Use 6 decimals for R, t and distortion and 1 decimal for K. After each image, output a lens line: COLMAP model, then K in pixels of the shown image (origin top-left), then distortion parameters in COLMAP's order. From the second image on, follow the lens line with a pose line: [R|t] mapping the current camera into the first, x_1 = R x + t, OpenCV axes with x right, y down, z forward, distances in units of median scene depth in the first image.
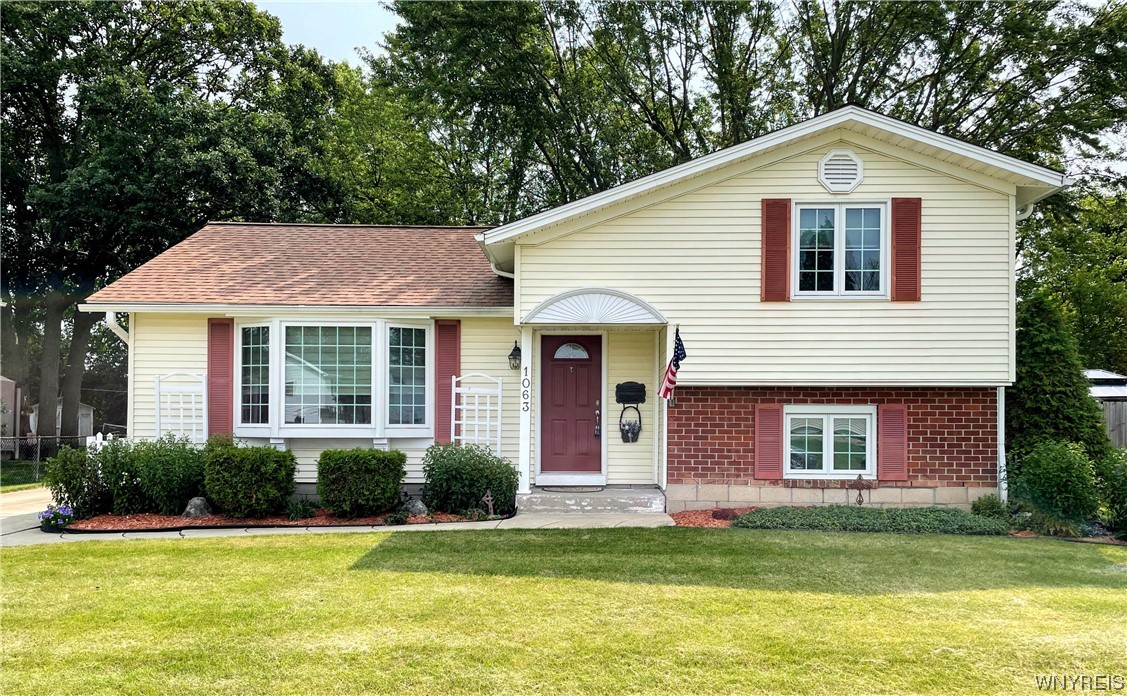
lens RADIAL K [[846.7, 0, 563.6], [0, 846.7, 396.8], [0, 0, 1]] dist [0.088233, -0.000688]
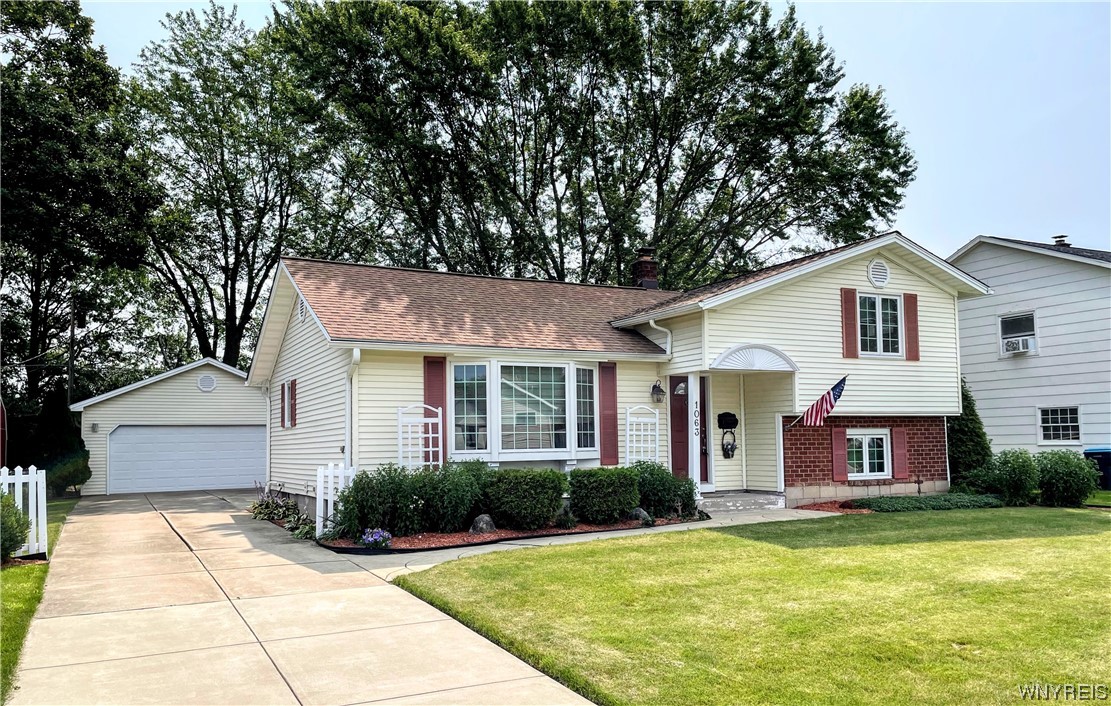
lens RADIAL K [[844.1, 0, 549.1], [0, 844.1, 383.2], [0, 0, 1]] dist [0.080898, -0.001061]
pose [[0.885969, 0.013740, 0.463542, -0.853667], [0.006302, 0.999112, -0.041661, -0.010699], [-0.463702, 0.039832, 0.885095, -0.048973]]
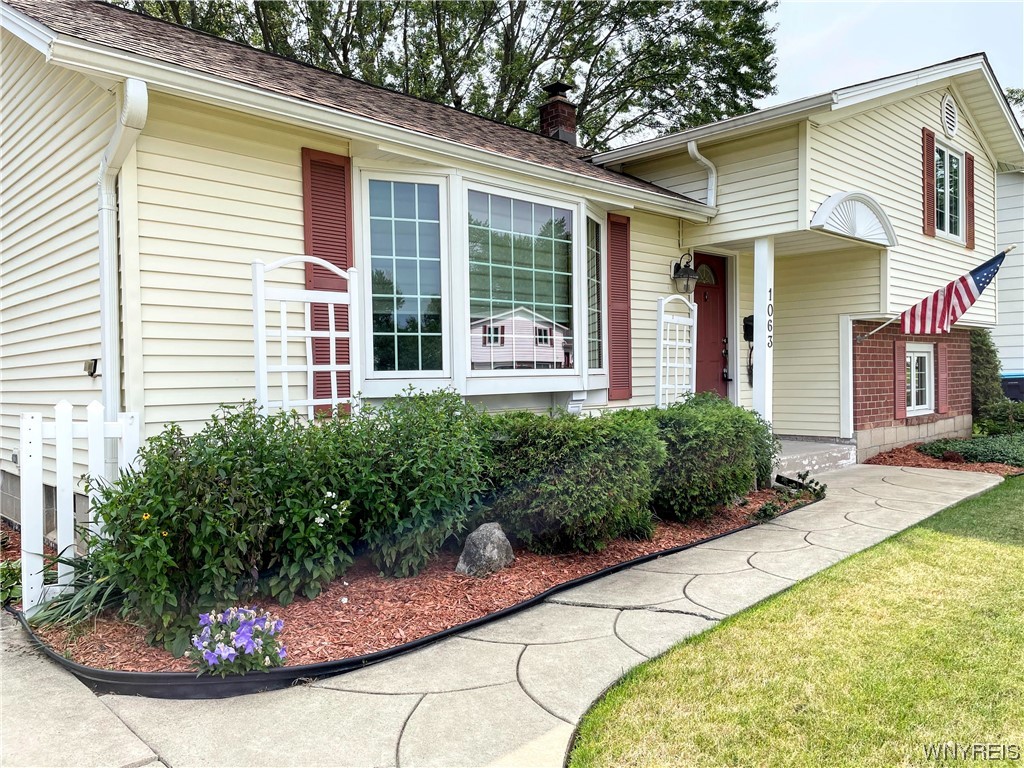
lens RADIAL K [[767.1, 0, 512.0], [0, 767.1, 384.0], [0, 0, 1]] dist [0.026569, -0.003997]
pose [[0.713580, -0.026387, 0.700077, -0.691575], [-0.001549, 0.999229, 0.039242, 0.022701], [-0.700572, -0.029087, 0.712989, 0.675569]]
